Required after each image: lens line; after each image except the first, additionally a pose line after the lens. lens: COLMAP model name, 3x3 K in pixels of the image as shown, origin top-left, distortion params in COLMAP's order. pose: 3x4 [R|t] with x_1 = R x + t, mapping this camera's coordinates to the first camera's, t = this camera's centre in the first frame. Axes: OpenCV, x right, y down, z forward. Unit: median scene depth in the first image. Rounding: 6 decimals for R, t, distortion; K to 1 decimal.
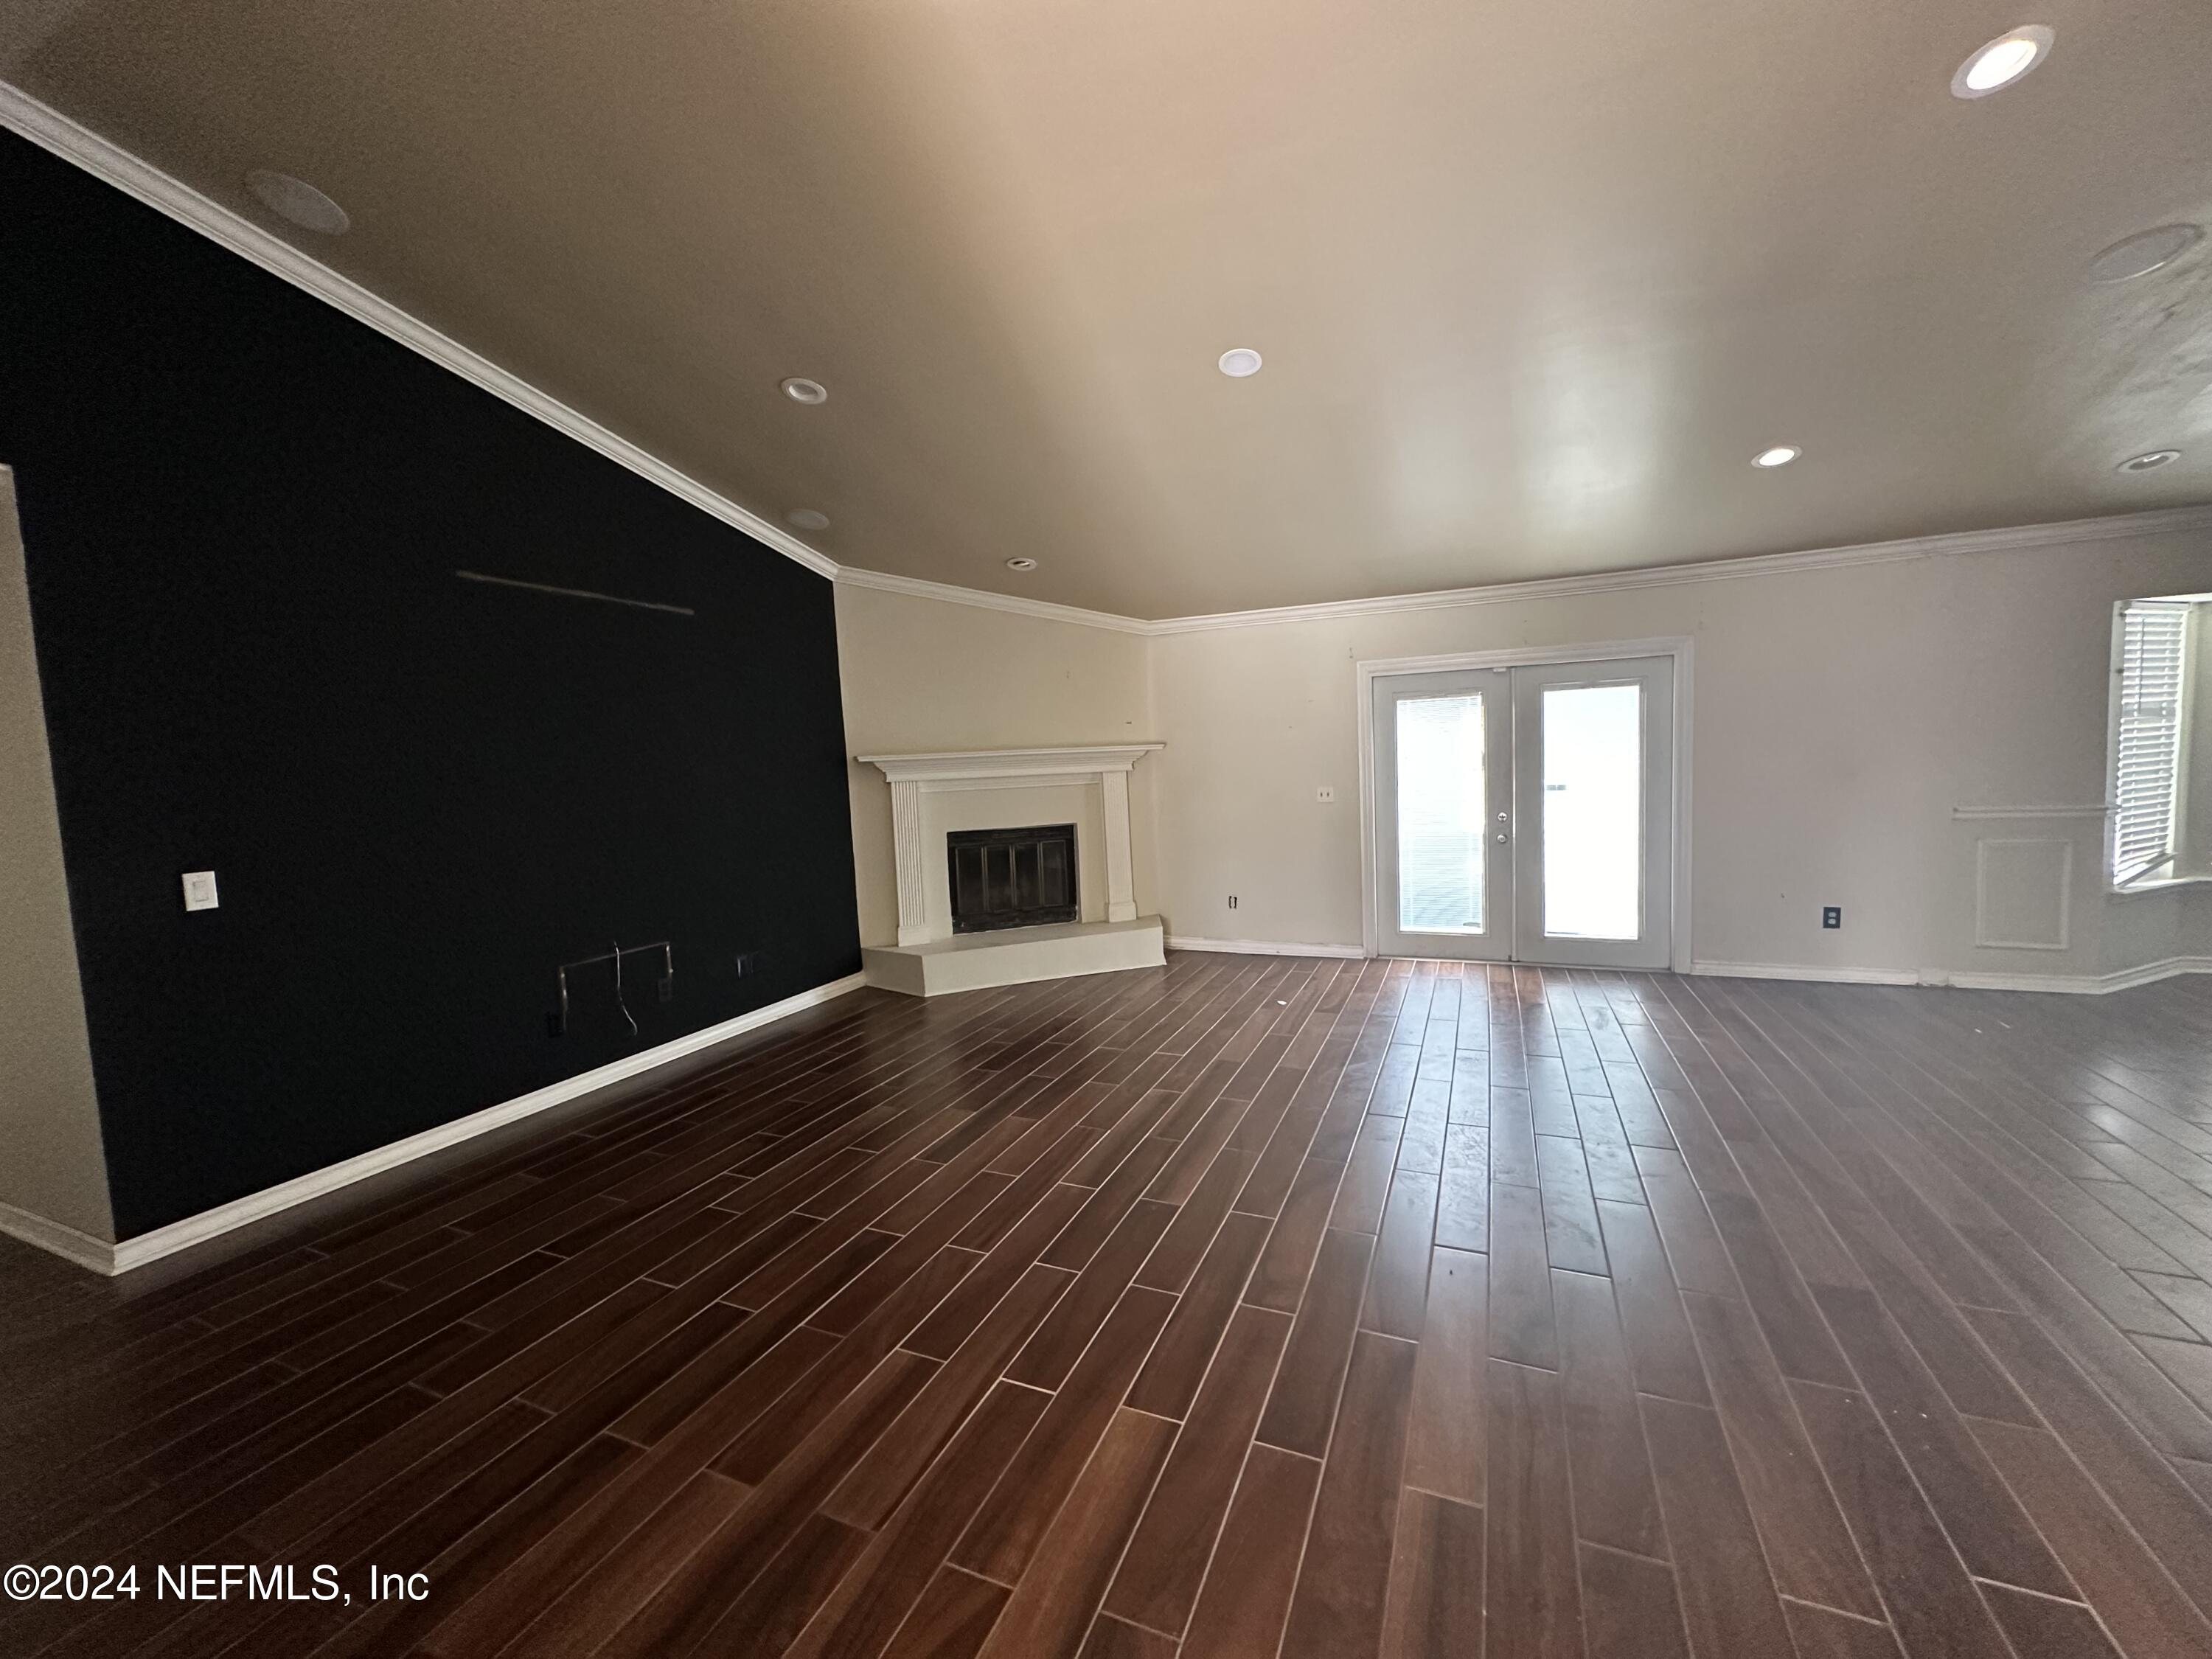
lens RADIAL K [[884.2, 0, 1106.0], [0, 884.2, 829.5], [0, 0, 1]] dist [-0.000581, 0.000014]
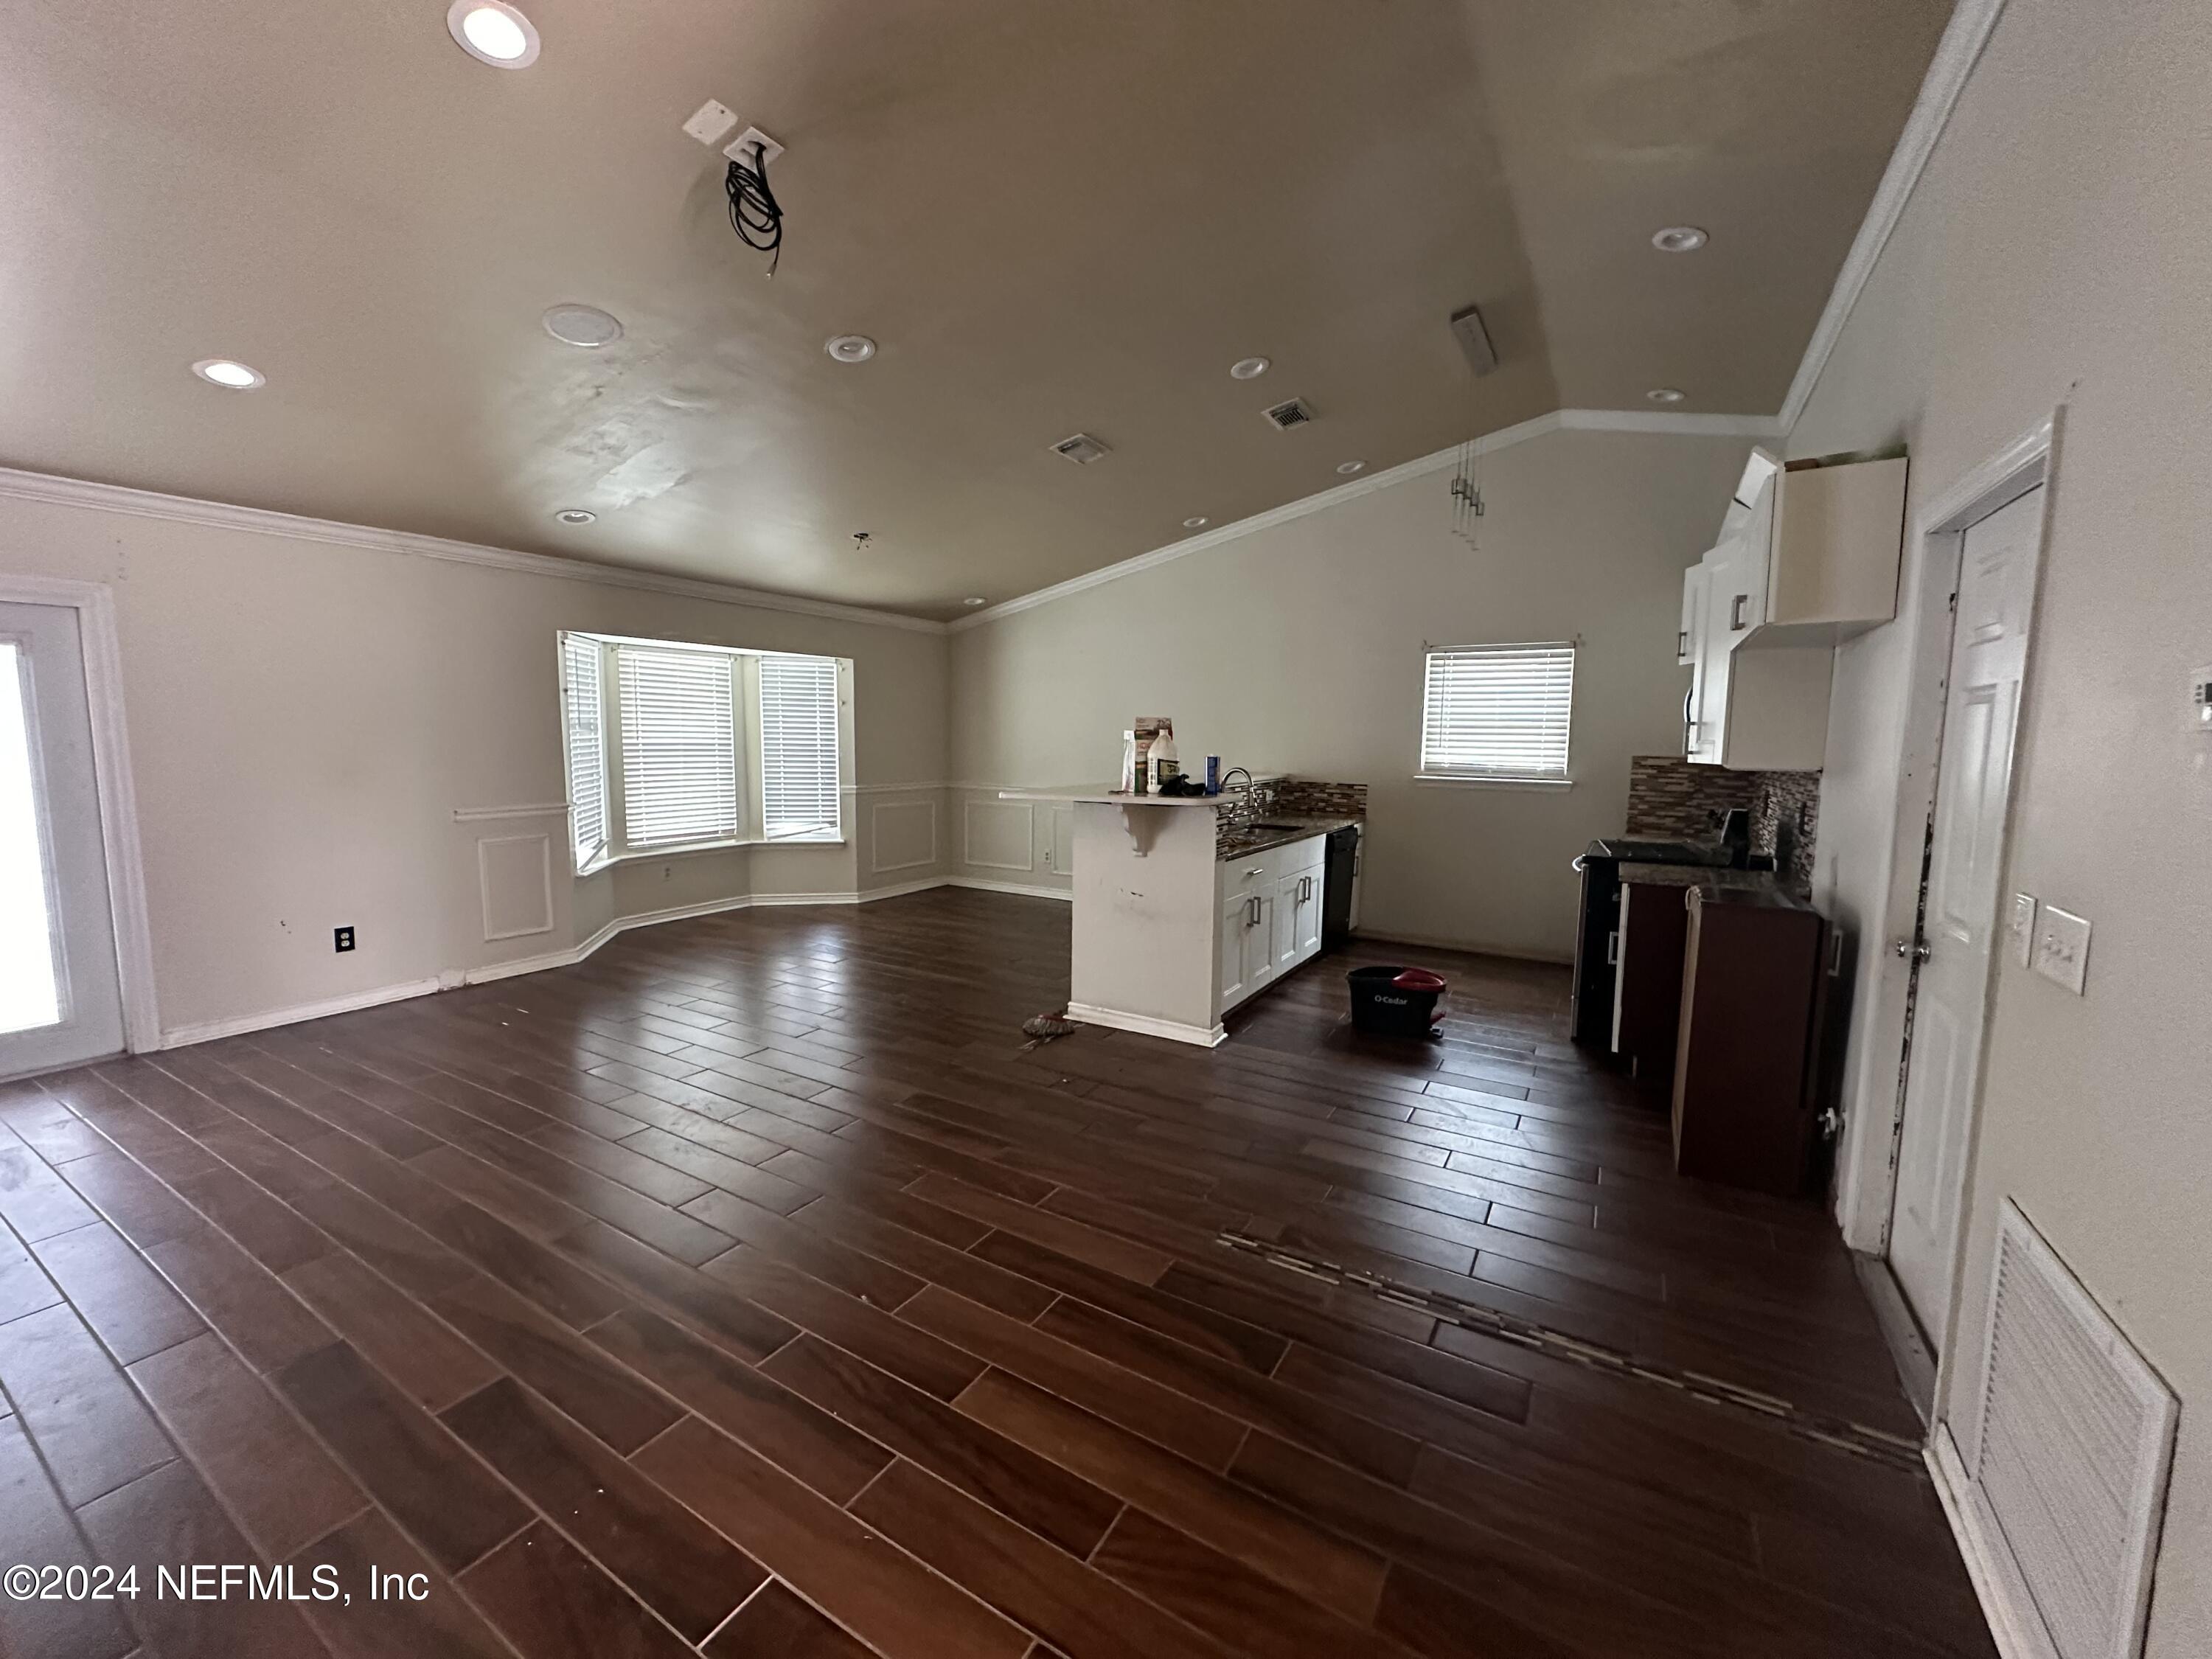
lens RADIAL K [[884.2, 0, 1106.0], [0, 884.2, 829.5], [0, 0, 1]] dist [-0.000581, 0.000014]
pose [[0.128816, -0.060916, 0.989796, 0.053035], [0.057476, 0.996892, 0.053872, -0.015016], [-0.990001, 0.049950, 0.131917, 0.132212]]
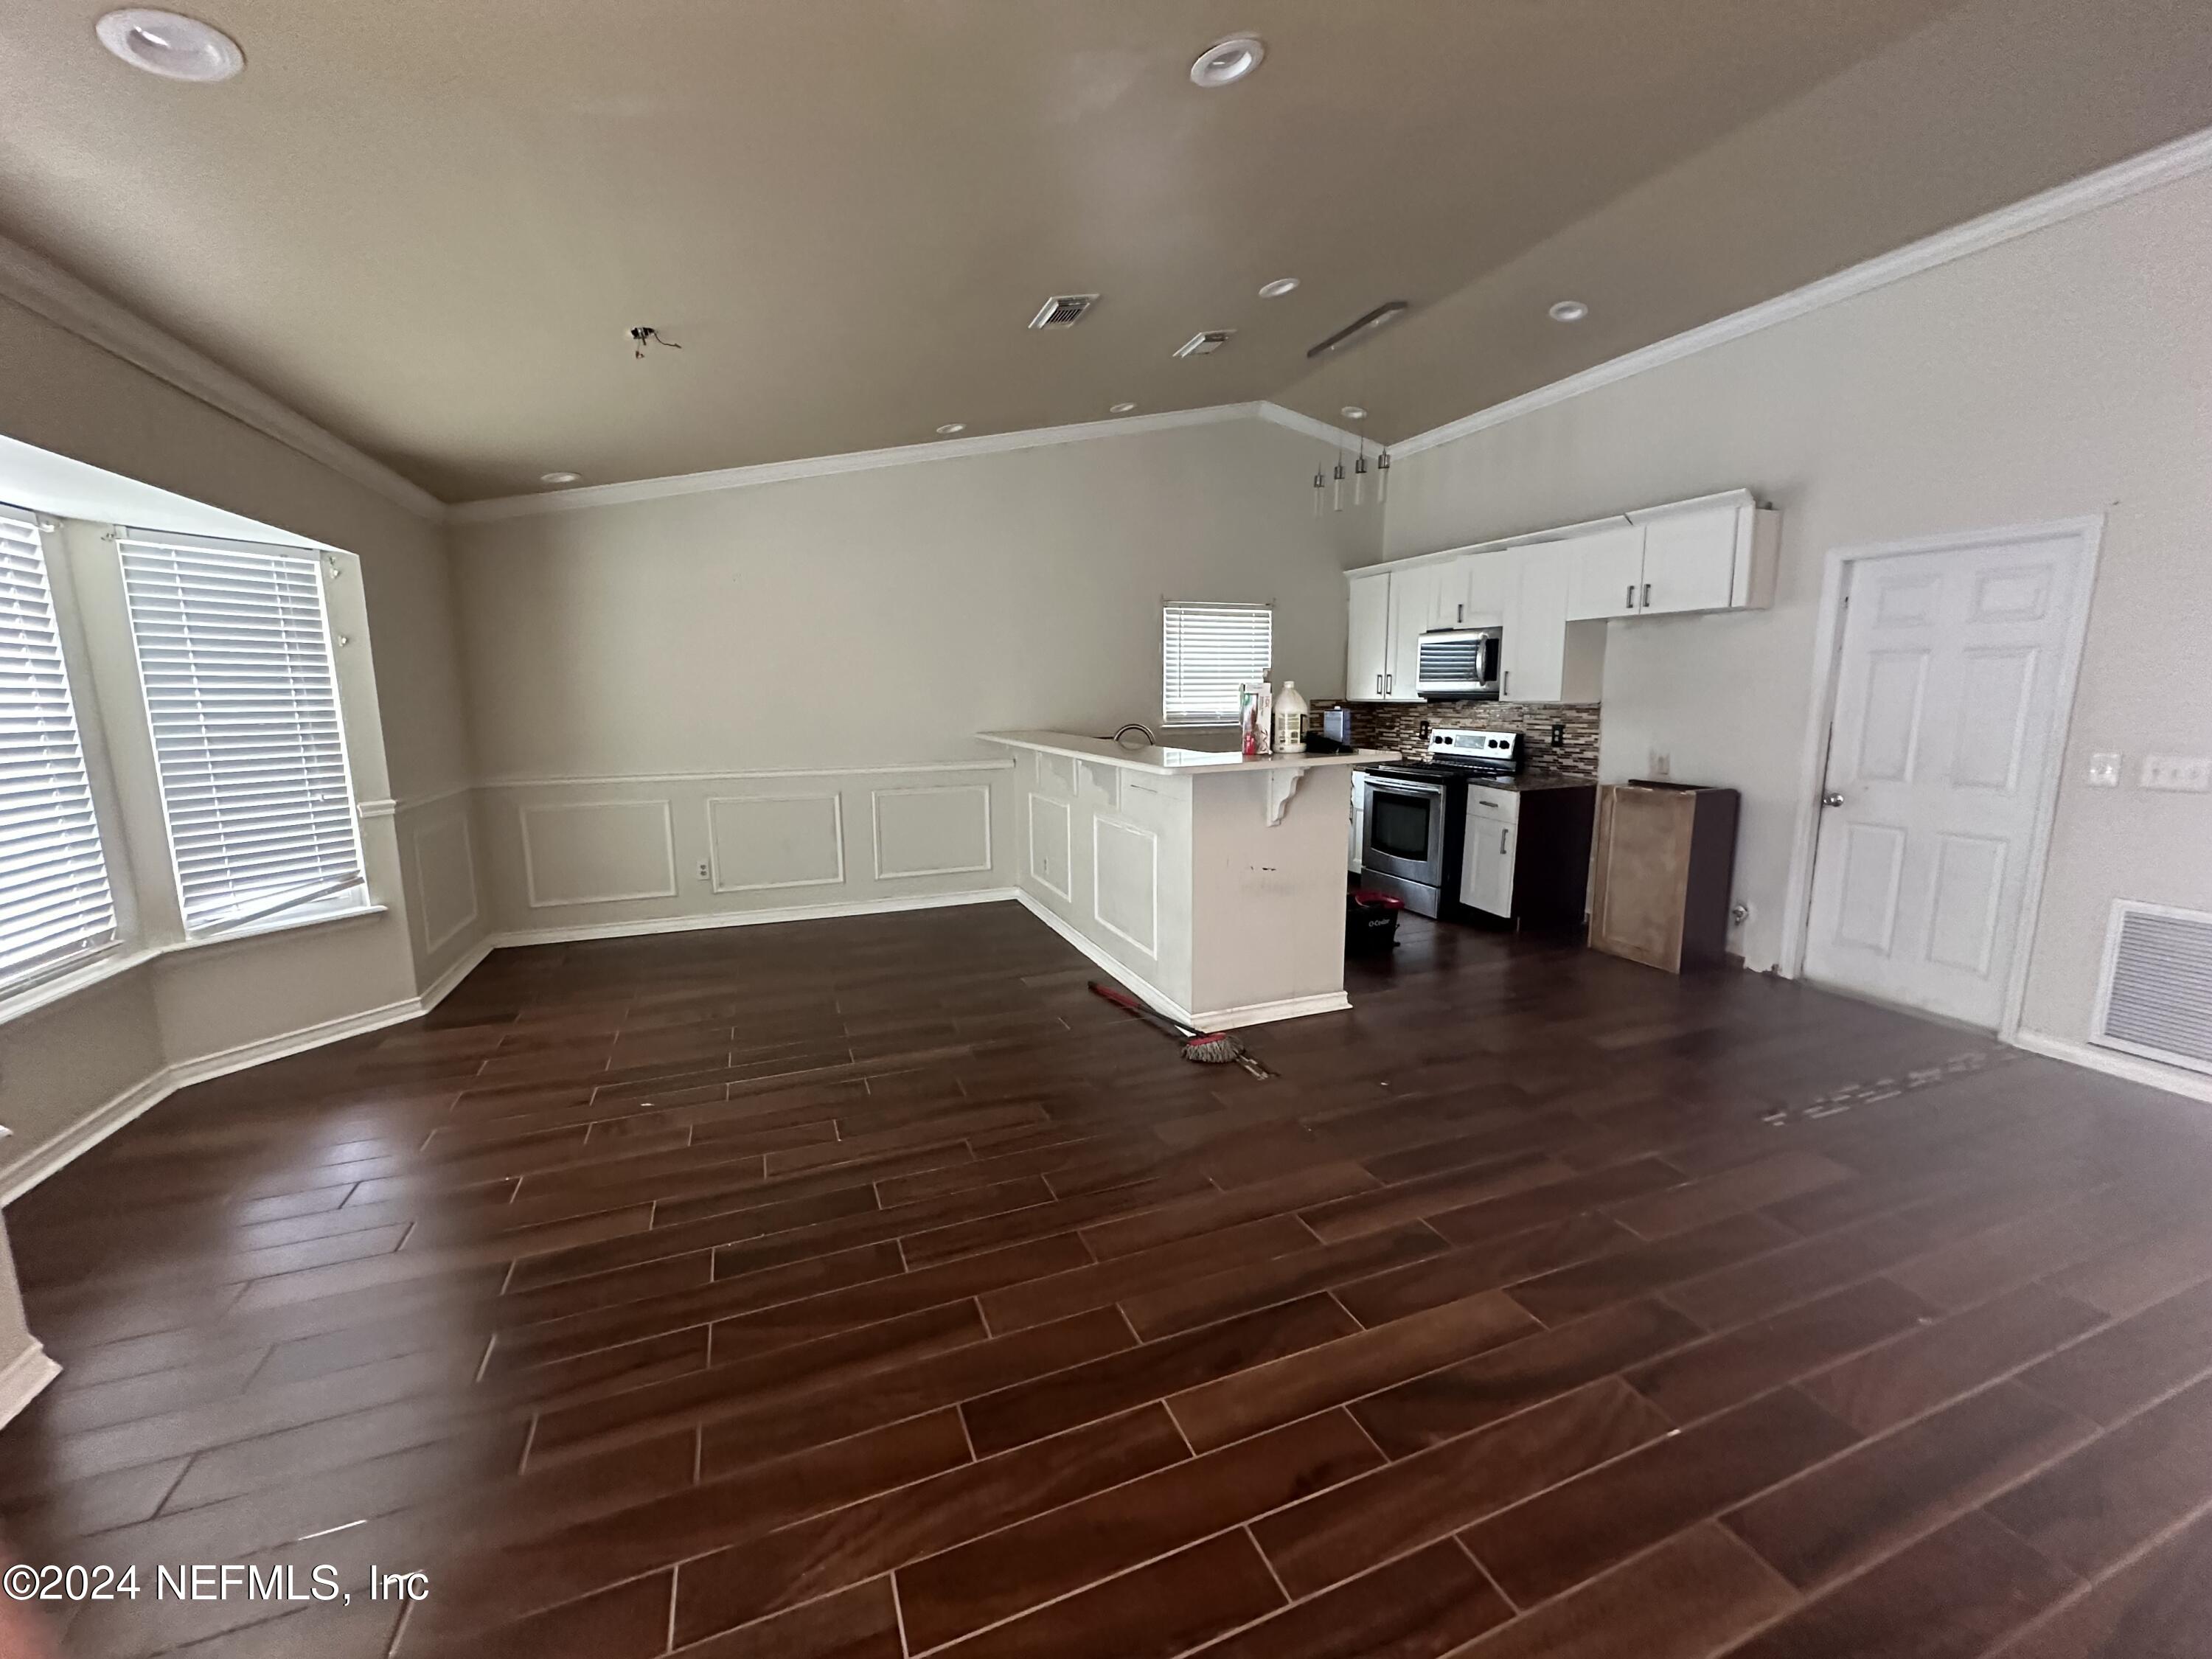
lens RADIAL K [[884.2, 0, 1106.0], [0, 884.2, 829.5], [0, 0, 1]] dist [-0.000581, 0.000014]
pose [[-0.707197, -0.059557, 0.704503, 0.474898], [0.094038, 0.979669, 0.177216, -0.086009], [-0.700734, 0.191576, -0.687219, 0.840896]]
